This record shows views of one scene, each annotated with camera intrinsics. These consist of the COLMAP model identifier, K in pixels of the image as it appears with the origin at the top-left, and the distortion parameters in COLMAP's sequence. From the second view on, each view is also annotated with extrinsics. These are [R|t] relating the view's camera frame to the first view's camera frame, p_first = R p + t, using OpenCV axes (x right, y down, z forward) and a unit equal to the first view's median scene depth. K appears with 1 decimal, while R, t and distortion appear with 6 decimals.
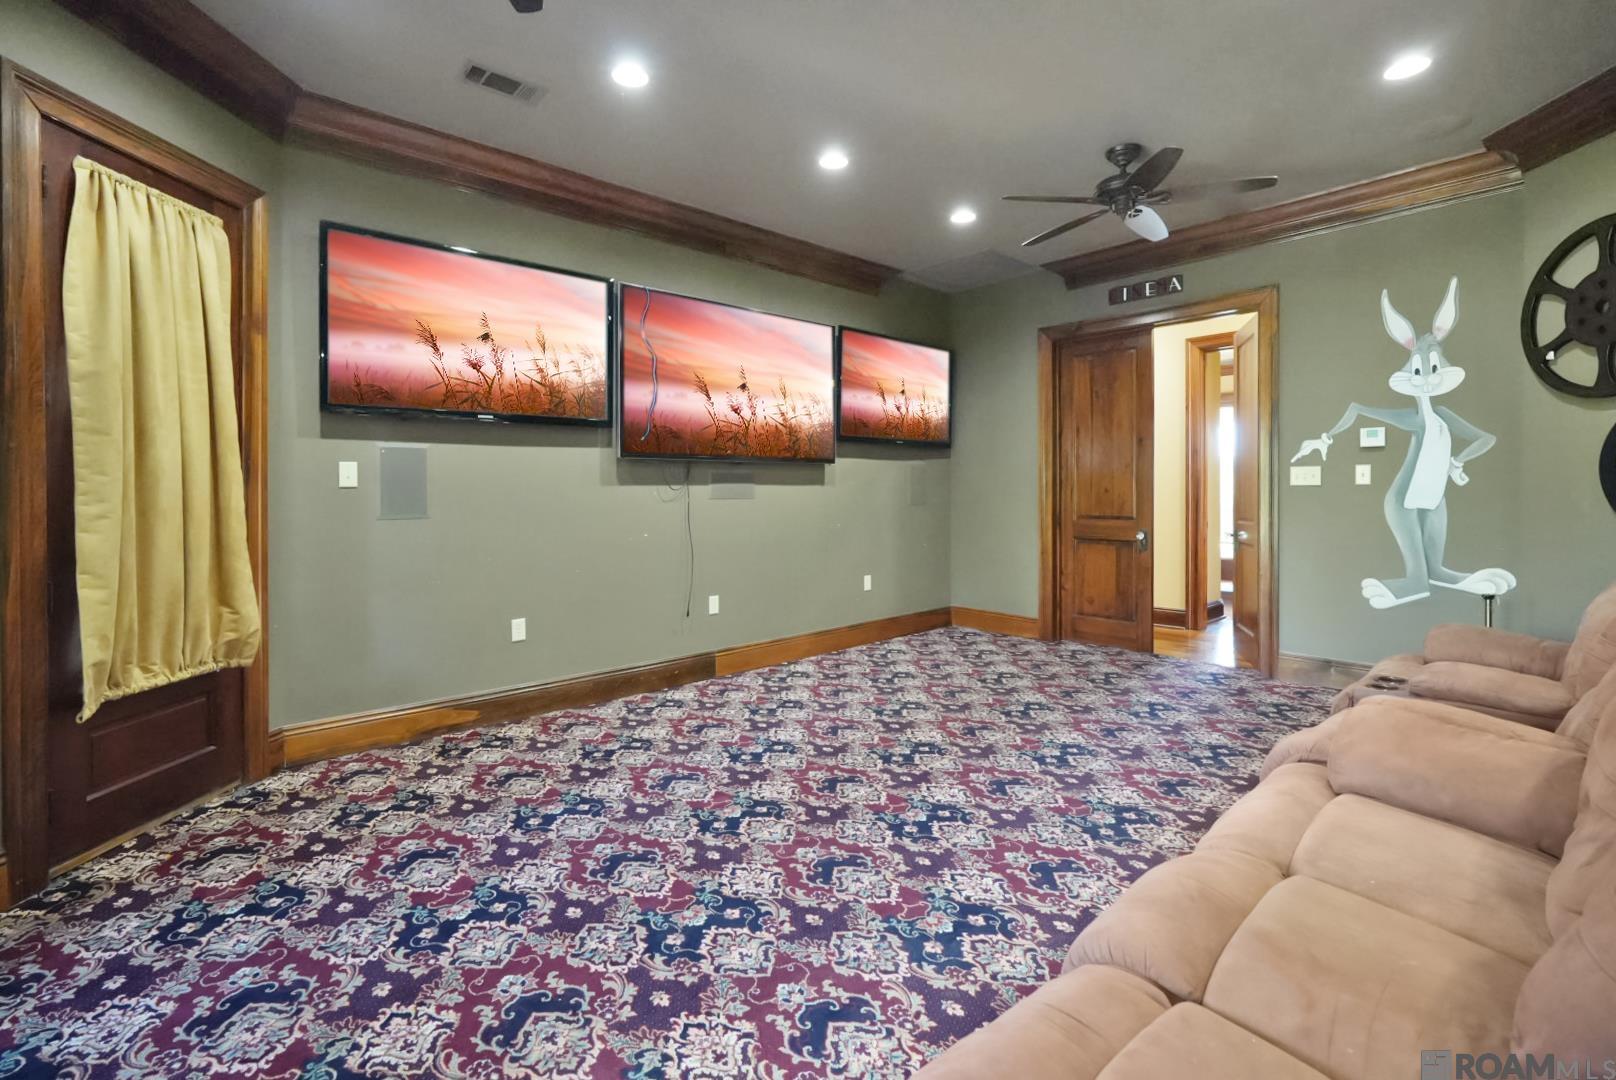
lens RADIAL K [[716.2, 0, 807.8], [0, 716.2, 503.3], [0, 0, 1]] dist [-0.000868, -0.000165]
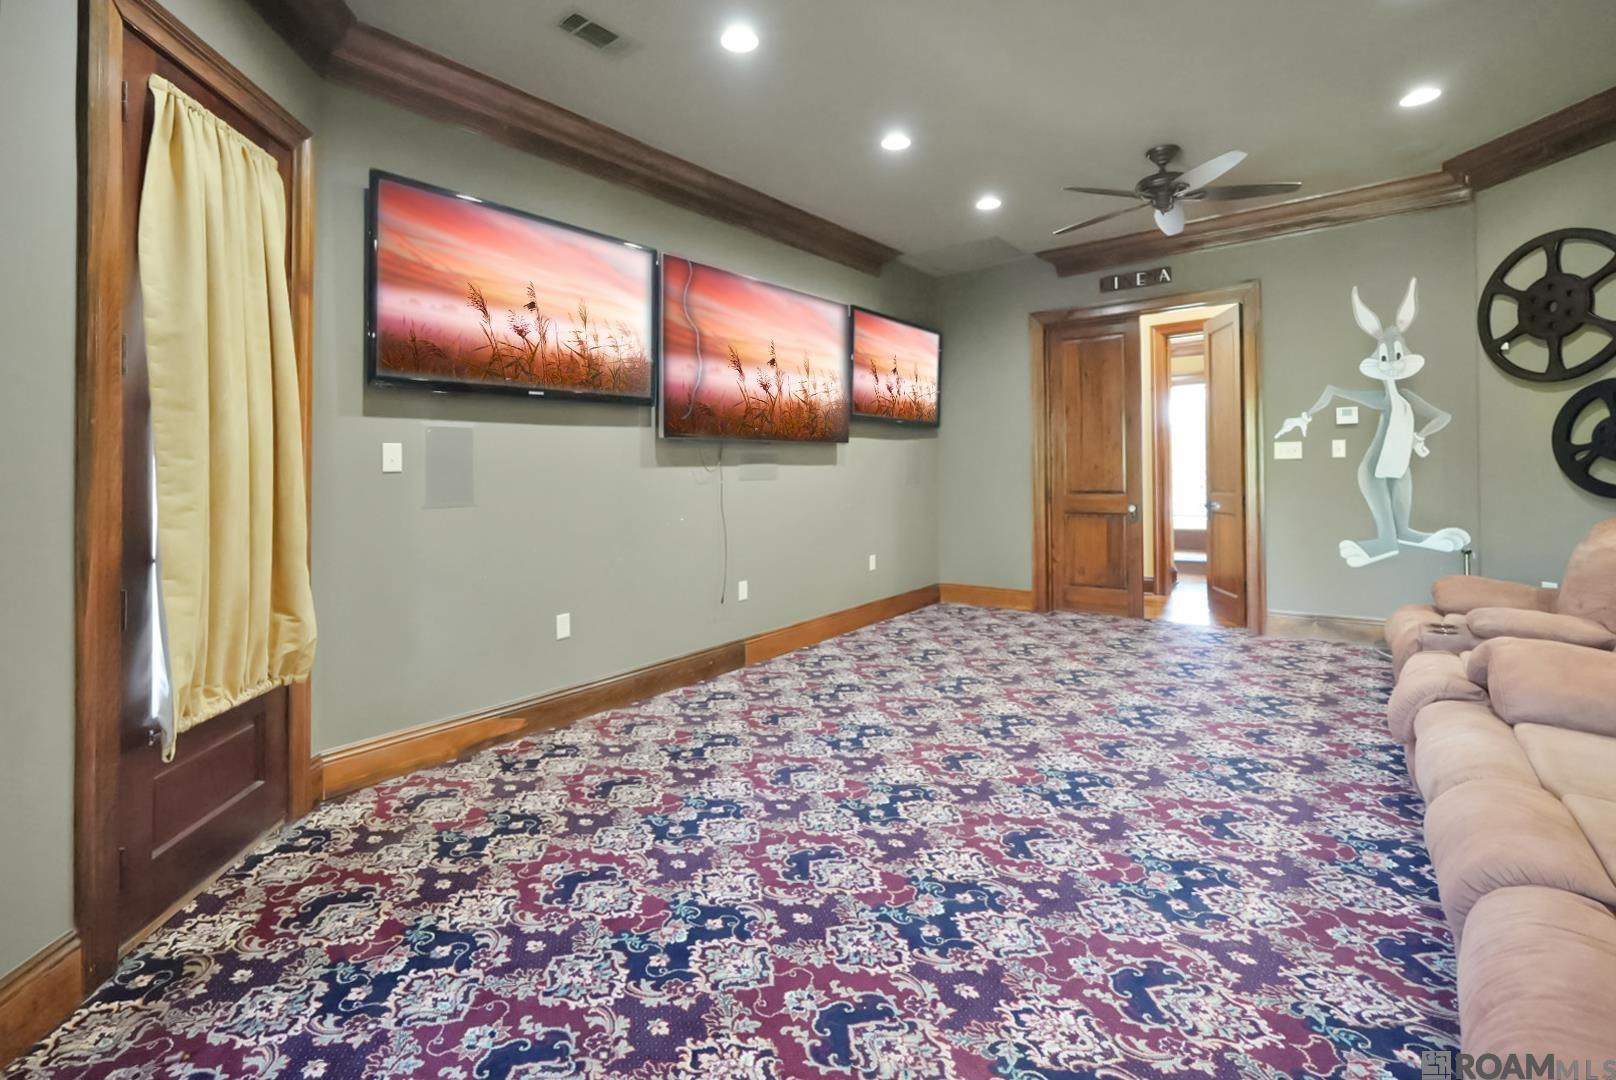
lens RADIAL K [[727.0, 0, 809.8], [0, 727.0, 455.9], [0, 0, 1]] dist [0.010917, -0.005267]
pose [[0.982811, -0.009026, 0.184392, -0.175747], [0.016366, 0.999131, -0.038322, 0.001148], [-0.183886, 0.040681, 0.982105, 0.017404]]
